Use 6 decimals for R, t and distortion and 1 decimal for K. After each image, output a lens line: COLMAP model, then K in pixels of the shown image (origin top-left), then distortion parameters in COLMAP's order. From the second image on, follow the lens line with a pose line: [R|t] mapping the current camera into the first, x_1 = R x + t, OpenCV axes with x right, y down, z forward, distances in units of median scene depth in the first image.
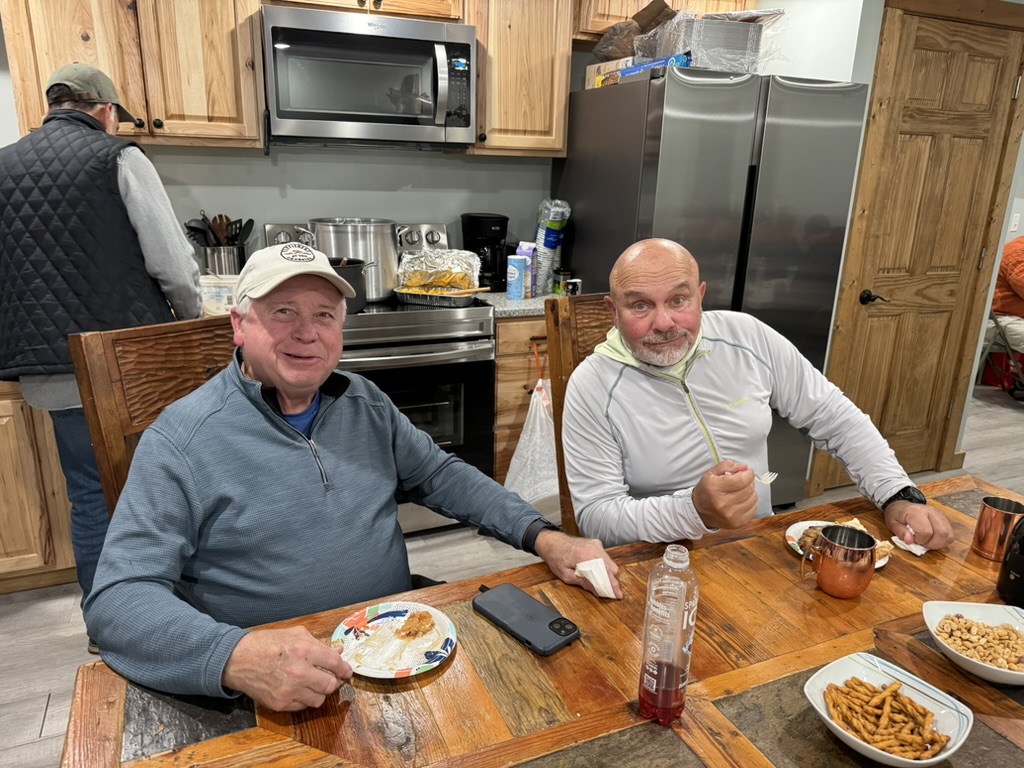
lens RADIAL K [[708.6, 0, 512.0], [0, 708.6, 384.0], [0, 0, 1]] dist [0.076365, -0.100902]
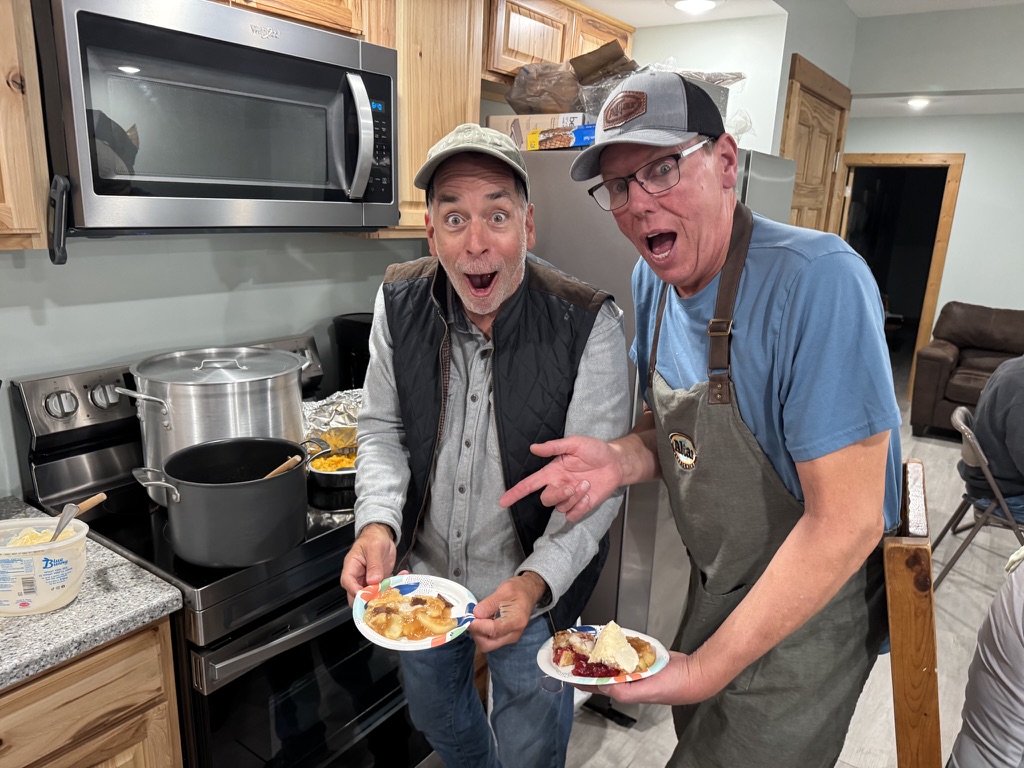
lens RADIAL K [[708.6, 0, 512.0], [0, 708.6, 384.0], [0, 0, 1]] dist [0.076365, -0.100902]
pose [[0.859733, -0.116912, 0.497183, -0.298515], [0.128367, 0.991663, 0.011216, -0.183938], [-0.494349, 0.054179, 0.867573, 0.382364]]
